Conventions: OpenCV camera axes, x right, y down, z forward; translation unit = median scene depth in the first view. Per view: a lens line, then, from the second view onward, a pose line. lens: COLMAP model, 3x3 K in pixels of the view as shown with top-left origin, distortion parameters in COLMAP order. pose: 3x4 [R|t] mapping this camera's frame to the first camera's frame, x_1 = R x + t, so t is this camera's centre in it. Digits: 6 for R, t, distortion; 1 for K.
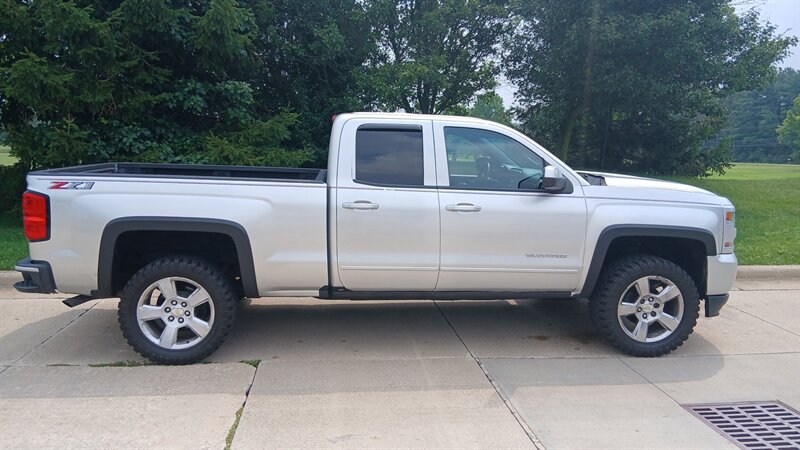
lens RADIAL K [[608.5, 0, 400.1], [0, 608.5, 223.6], [0, 0, 1]] dist [0.103276, -0.173347]
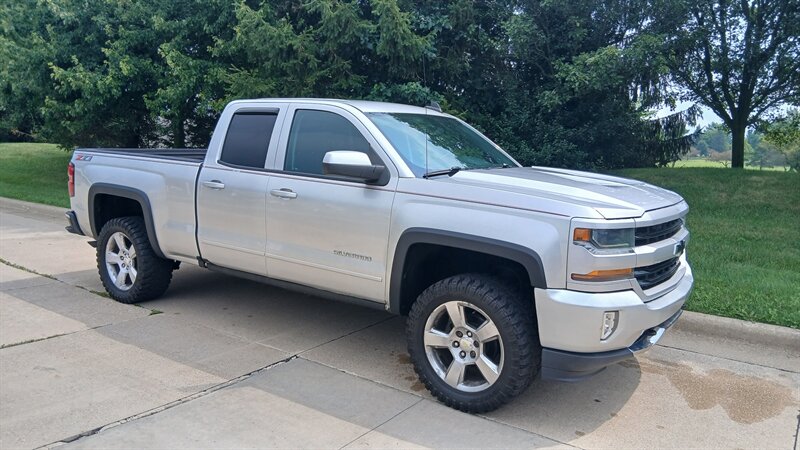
lens RADIAL K [[608.5, 0, 396.3], [0, 608.5, 224.1], [0, 0, 1]] dist [0.103276, -0.173347]
pose [[0.745061, 0.093353, -0.660431, 0.838656], [-0.104017, 0.994305, 0.023200, -0.017655], [0.658836, 0.051411, 0.750528, 0.391060]]
